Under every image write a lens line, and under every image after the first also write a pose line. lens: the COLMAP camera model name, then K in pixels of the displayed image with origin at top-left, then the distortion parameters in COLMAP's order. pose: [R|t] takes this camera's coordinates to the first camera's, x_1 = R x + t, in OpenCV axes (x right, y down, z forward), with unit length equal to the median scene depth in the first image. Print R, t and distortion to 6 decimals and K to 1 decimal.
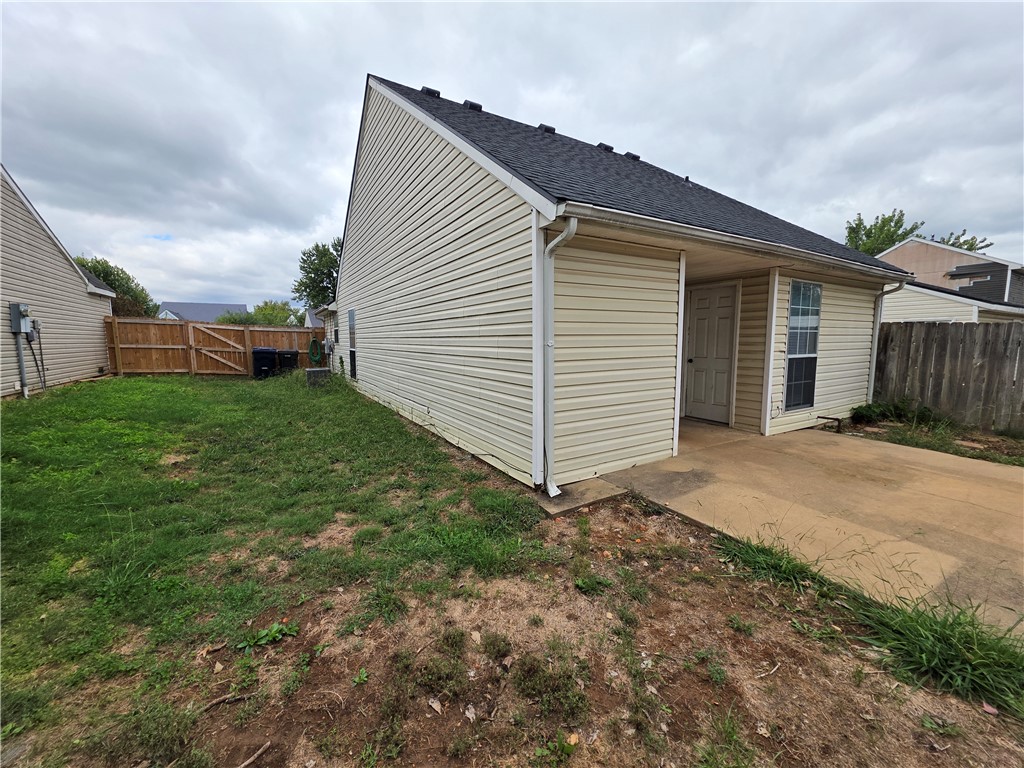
lens RADIAL K [[408.2, 0, 512.0], [0, 408.2, 384.0], [0, 0, 1]] dist [0.001064, 0.000234]
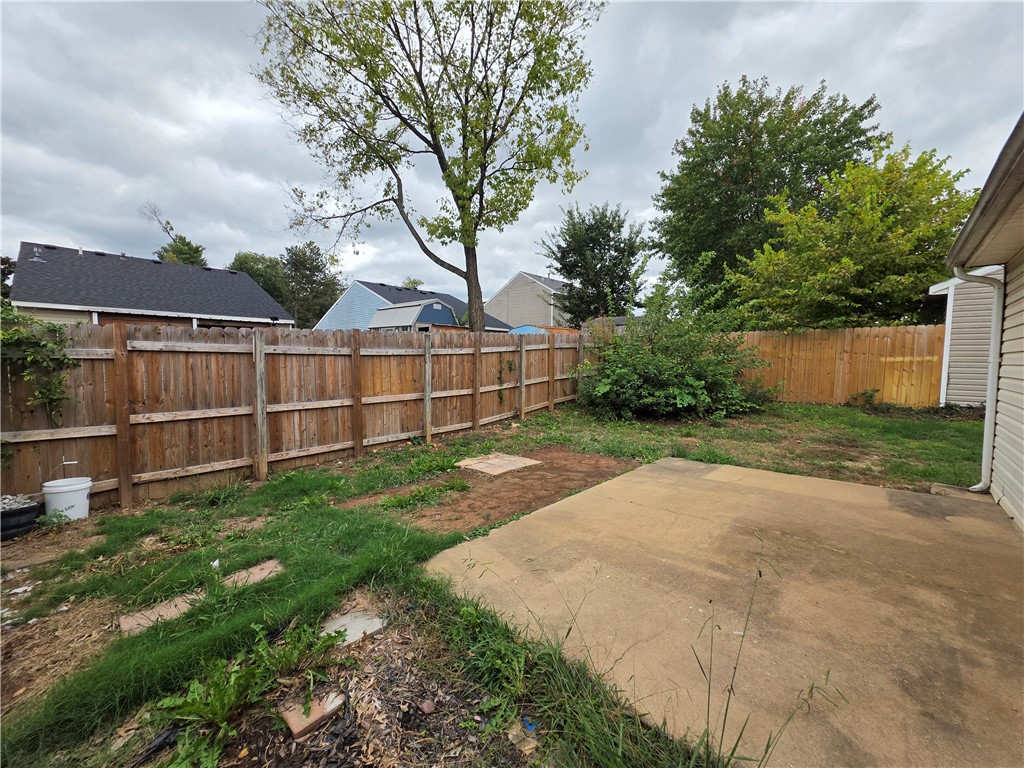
lens RADIAL K [[408.2, 0, 512.0], [0, 408.2, 384.0], [0, 0, 1]] dist [0.001064, 0.000234]
pose [[-0.960301, 0.012320, -0.278693, 1.593536], [-0.035968, 0.985218, 0.167489, -0.166963], [0.276637, 0.170864, -0.945662, 1.594069]]
